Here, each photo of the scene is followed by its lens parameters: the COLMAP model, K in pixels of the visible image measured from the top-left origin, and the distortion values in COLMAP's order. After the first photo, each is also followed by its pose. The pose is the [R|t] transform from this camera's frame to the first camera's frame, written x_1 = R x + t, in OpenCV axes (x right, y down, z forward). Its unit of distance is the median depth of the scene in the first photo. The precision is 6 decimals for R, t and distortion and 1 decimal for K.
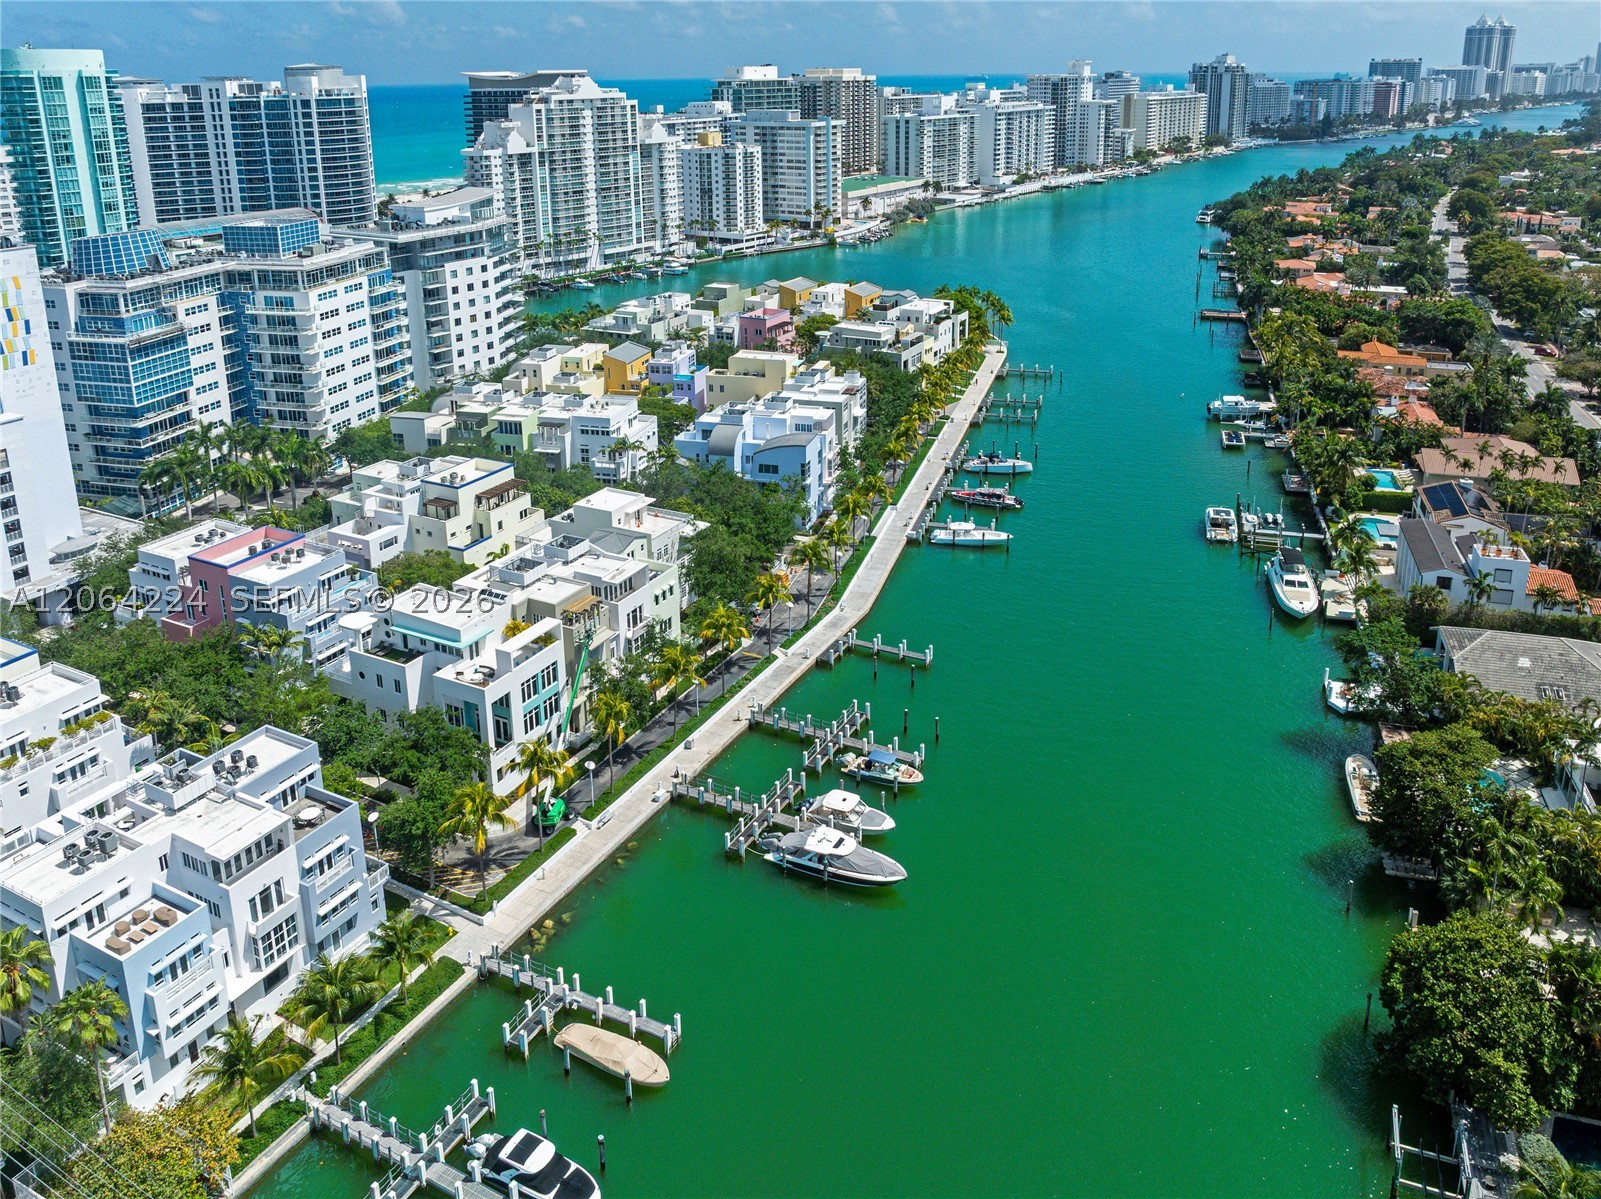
lens RADIAL K [[1173.1, 0, 835.8], [0, 1173.1, 370.1], [0, 0, 1]] dist [-0.025121, 0.003251]
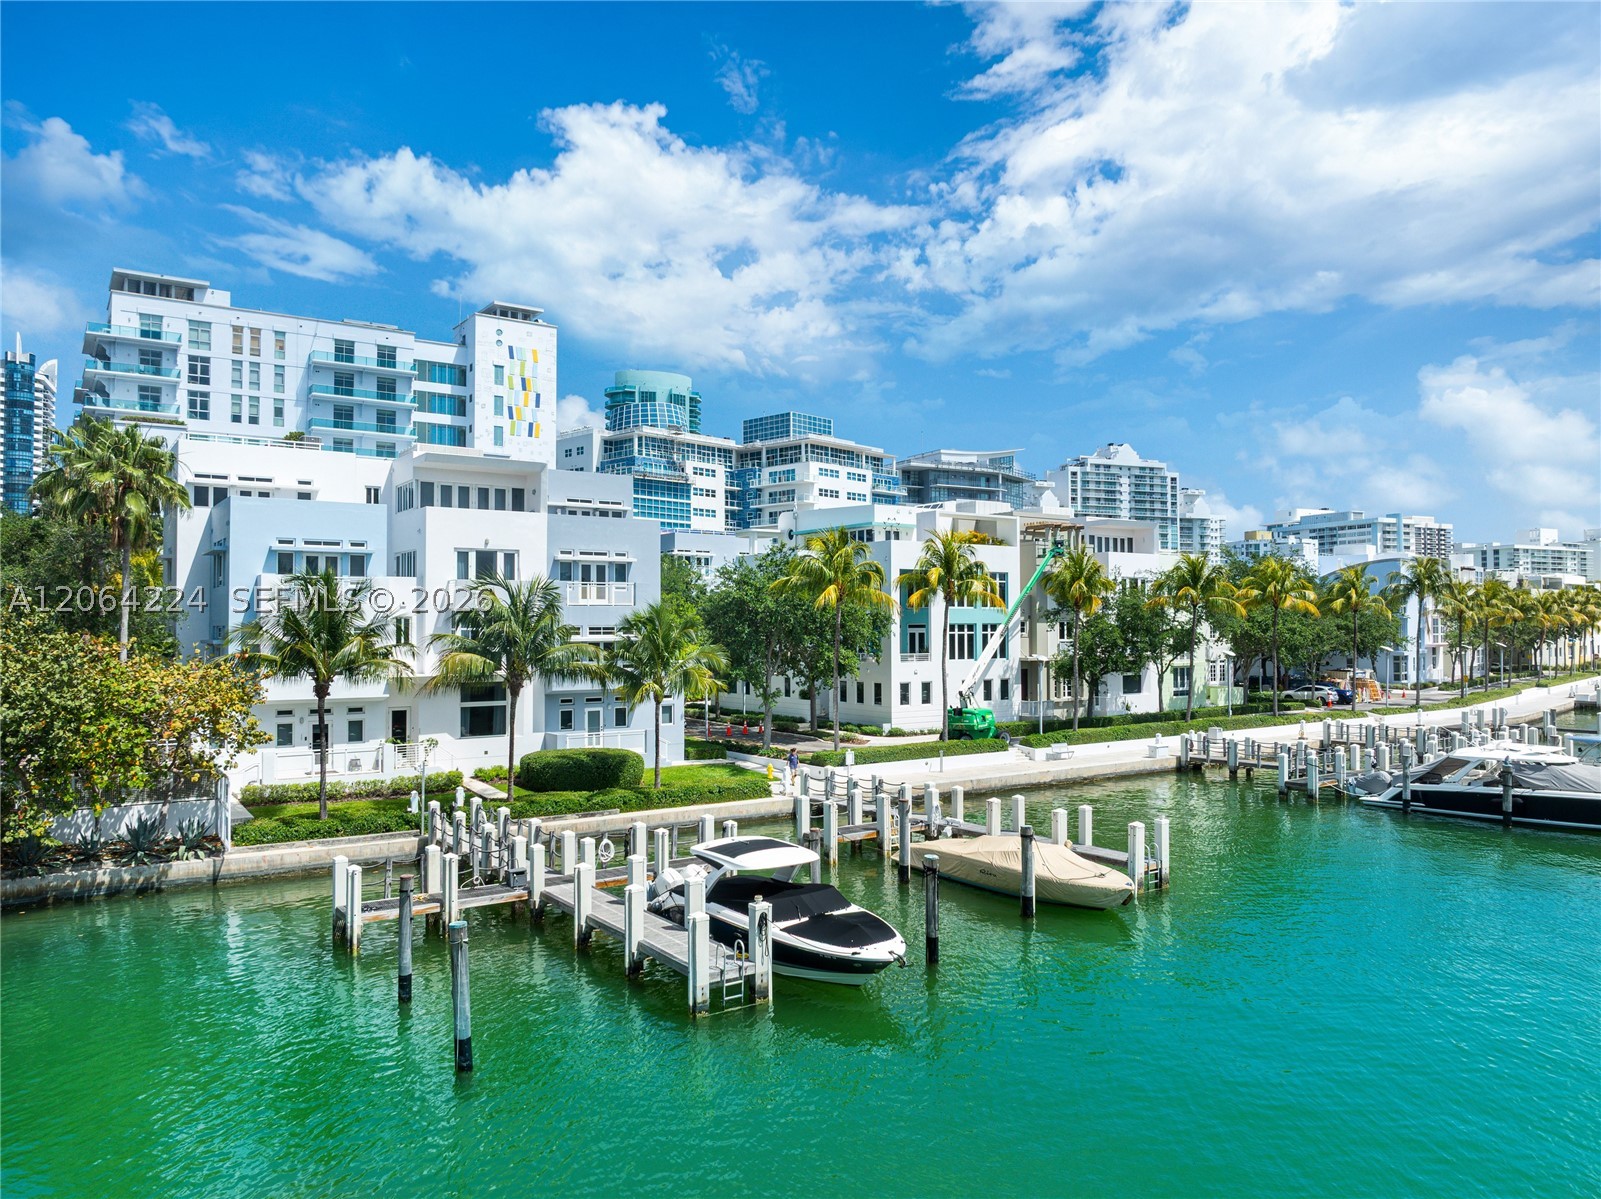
lens RADIAL K [[1112.1, 0, 810.1], [0, 1112.1, 602.2], [0, 0, 1]] dist [-0.029340, 0.000829]
pose [[0.883202, -0.013769, -0.468790, -0.037519], [-0.113269, 0.963716, -0.241706, 0.386057], [0.455108, 0.266574, 0.849597, 0.373540]]
